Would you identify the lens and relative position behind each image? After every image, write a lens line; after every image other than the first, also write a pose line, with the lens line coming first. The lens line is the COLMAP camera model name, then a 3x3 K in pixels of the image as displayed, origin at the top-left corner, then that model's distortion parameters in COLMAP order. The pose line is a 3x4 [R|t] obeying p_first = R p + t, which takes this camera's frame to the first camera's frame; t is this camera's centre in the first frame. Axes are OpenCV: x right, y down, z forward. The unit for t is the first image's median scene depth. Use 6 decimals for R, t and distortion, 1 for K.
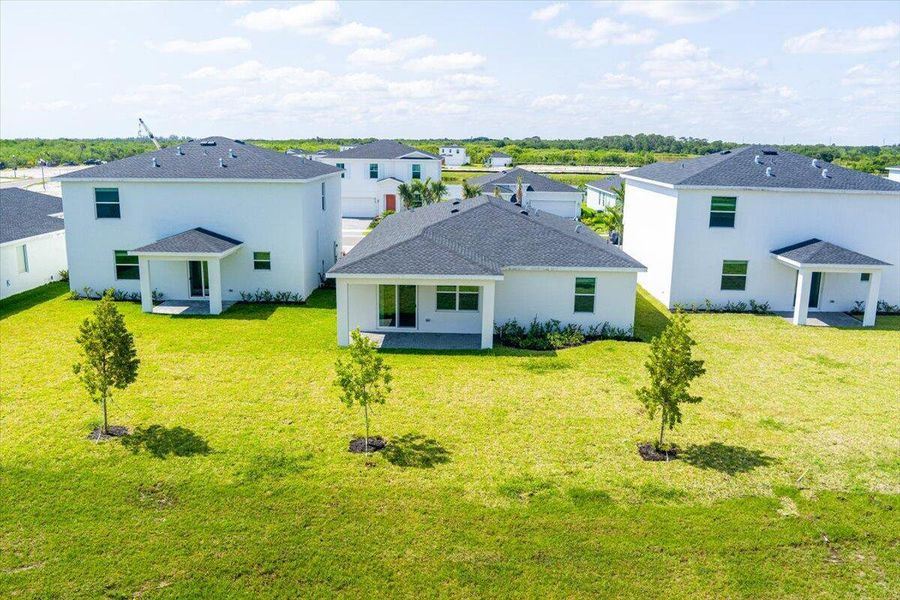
lens RADIAL K [[733.8, 0, 453.4], [0, 733.8, 314.9], [0, 0, 1]] dist [-0.075420, 0.010632]
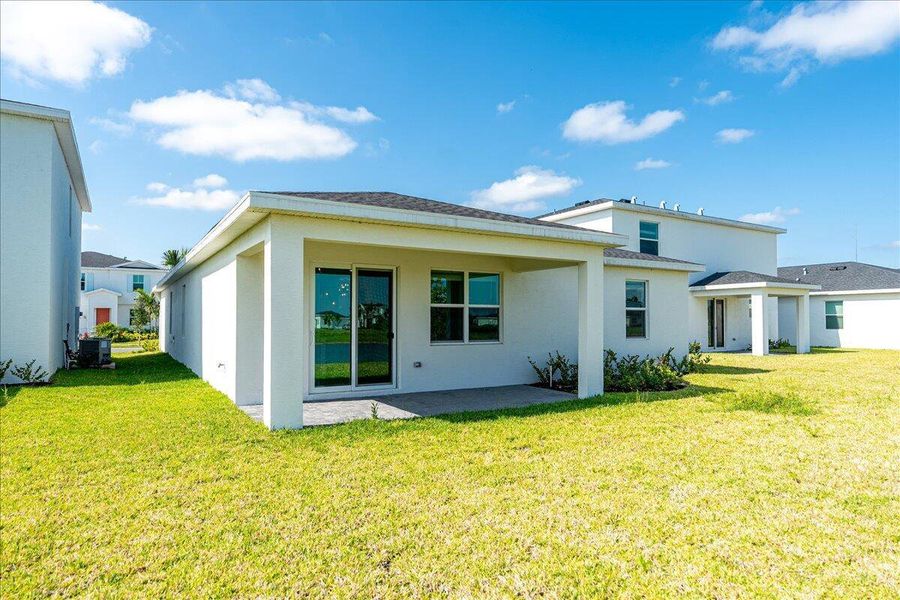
lens RADIAL K [[529.1, 0, 439.5], [0, 529.1, 301.4], [0, 0, 1]] dist [0.031711, 0.000651]
pose [[0.849301, 0.007089, 0.527862, -0.206387], [0.129874, 0.966373, -0.221938, 0.045736], [-0.511685, 0.257048, 0.819820, 0.709637]]
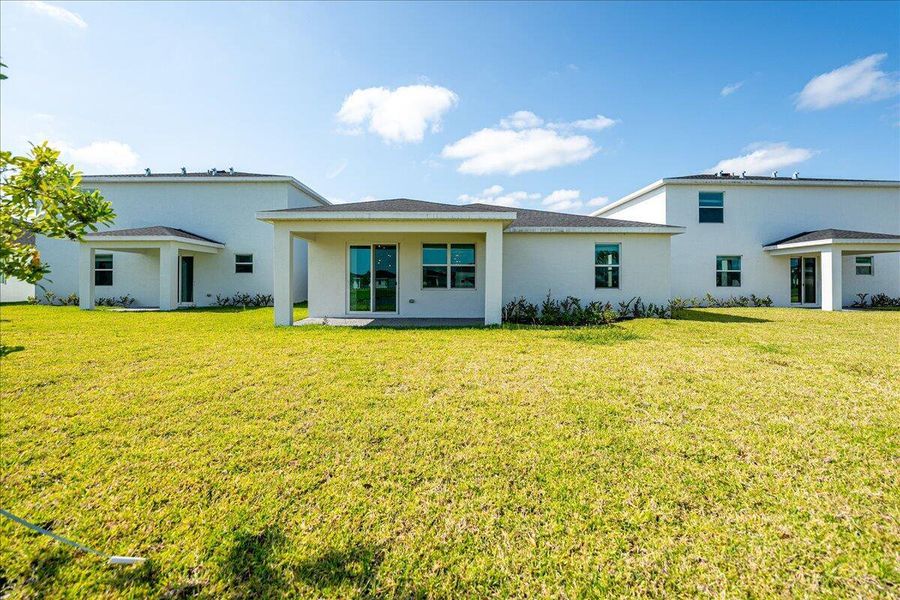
lens RADIAL K [[376.9, 0, 453.6], [0, 376.9, 302.5], [0, 0, 1]] dist [-0.018747, 0.000046]
pose [[0.999254, -0.013050, 0.036335, -0.004800], [0.019239, 0.984274, -0.175596, 0.081191], [-0.033472, 0.176164, 0.983792, 0.607360]]
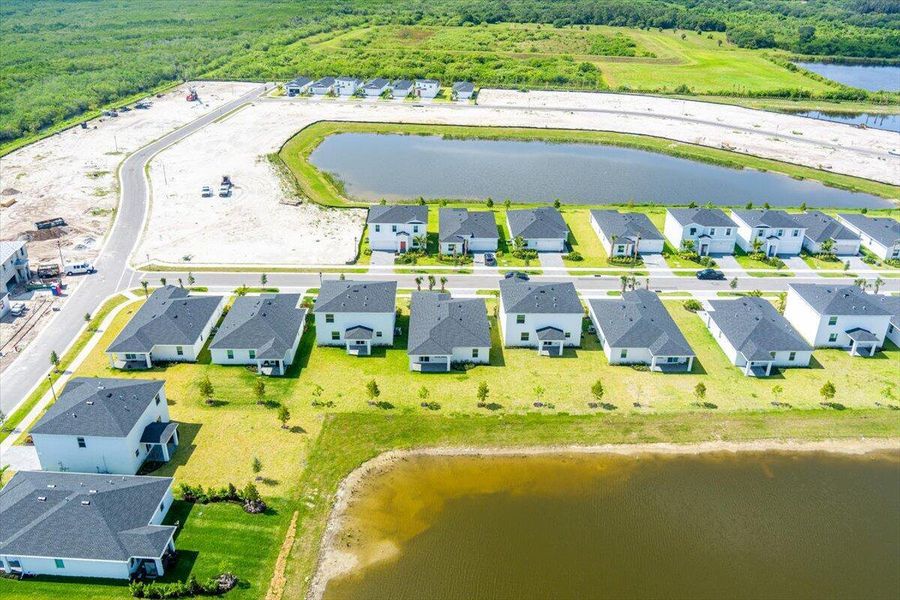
lens RADIAL K [[733.8, 0, 453.4], [0, 733.8, 314.9], [0, 0, 1]] dist [-0.075420, 0.010632]
pose [[0.999207, -0.016627, 0.036188, -0.059787], [0.008049, 0.974237, 0.225381, -1.043916], [-0.039003, -0.224911, 0.973598, -2.533893]]
